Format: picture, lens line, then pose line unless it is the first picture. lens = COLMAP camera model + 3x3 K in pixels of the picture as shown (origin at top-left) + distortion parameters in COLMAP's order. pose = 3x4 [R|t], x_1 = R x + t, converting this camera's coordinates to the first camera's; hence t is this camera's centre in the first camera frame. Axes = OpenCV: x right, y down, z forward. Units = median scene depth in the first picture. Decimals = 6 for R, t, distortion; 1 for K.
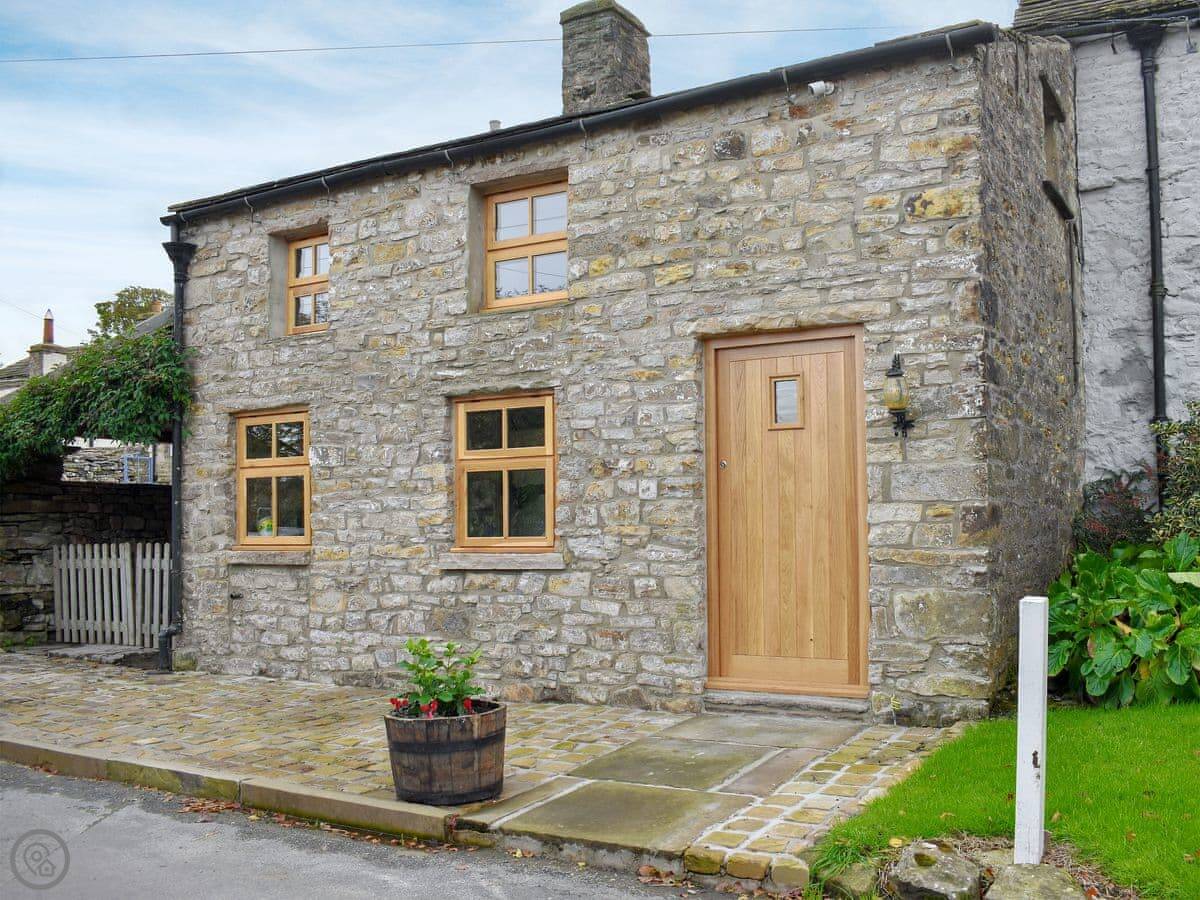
lens RADIAL K [[1034.8, 0, 600.0], [0, 1034.8, 450.0], [0, 0, 1]] dist [-0.092528, 0.008557]
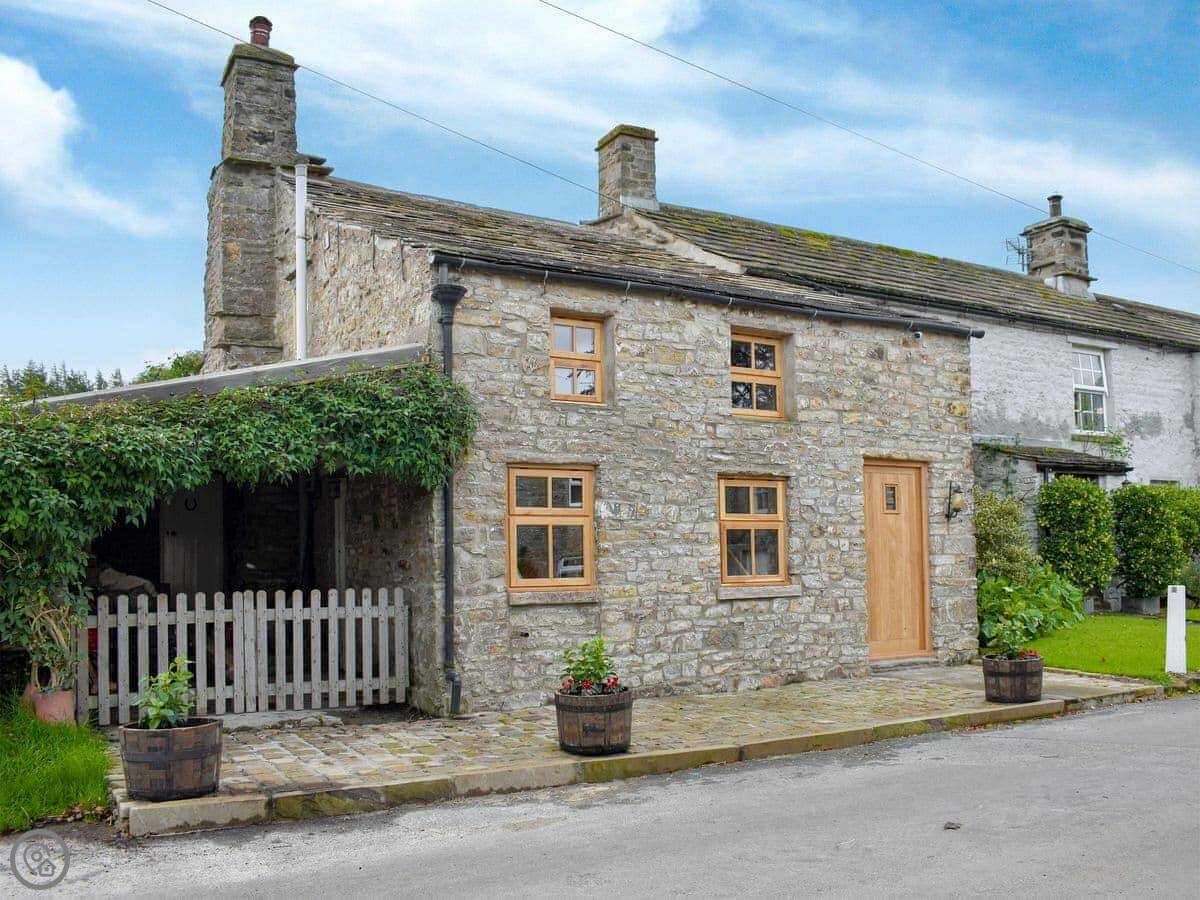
lens RADIAL K [[1034.8, 0, 600.0], [0, 1034.8, 450.0], [0, 0, 1]] dist [-0.092528, 0.008557]
pose [[0.537074, 0.100639, 0.837510, -1.405240], [-0.052854, 0.994921, -0.085660, 0.043652], [-0.841877, 0.001740, 0.539666, 0.393136]]
